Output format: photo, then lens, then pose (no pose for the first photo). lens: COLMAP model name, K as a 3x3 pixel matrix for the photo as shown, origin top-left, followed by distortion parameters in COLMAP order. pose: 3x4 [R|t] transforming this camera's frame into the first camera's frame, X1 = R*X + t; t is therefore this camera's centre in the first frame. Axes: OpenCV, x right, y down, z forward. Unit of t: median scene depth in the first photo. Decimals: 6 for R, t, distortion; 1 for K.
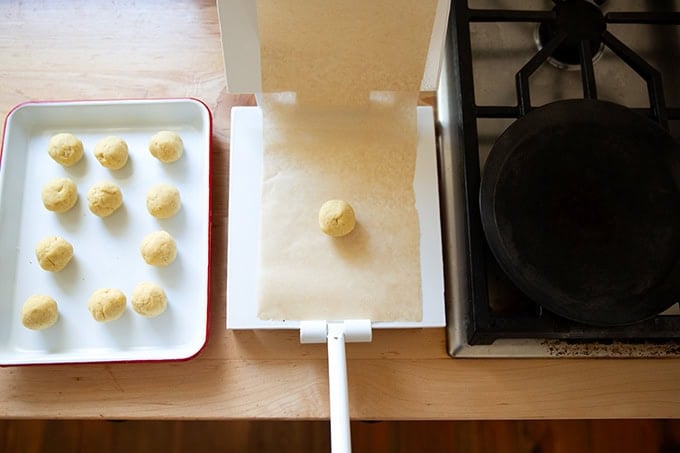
lens RADIAL K [[660.4, 0, 341.7], [0, 660.4, 265.6], [0, 0, 1]] dist [0.059446, -0.012853]
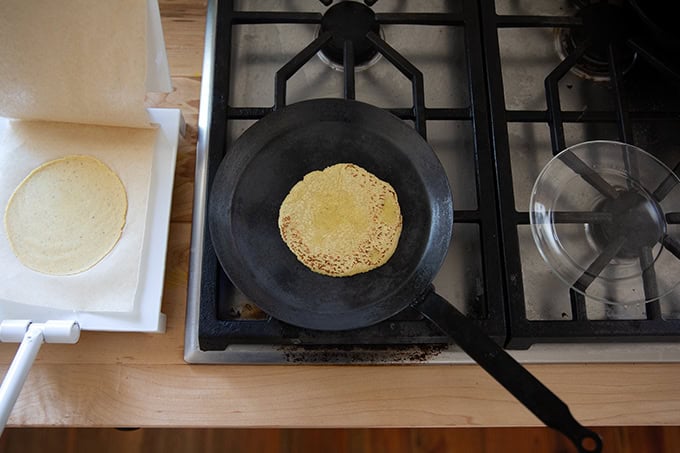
lens RADIAL K [[660.6, 0, 339.0], [0, 660.6, 228.1], [0, 0, 1]] dist [-0.000521, 0.007752]
pose [[0.996722, -0.006760, -0.080626, 0.474043], [0.001573, 0.997935, -0.064219, 0.003949], [0.080893, 0.063881, 0.994674, 0.044849]]
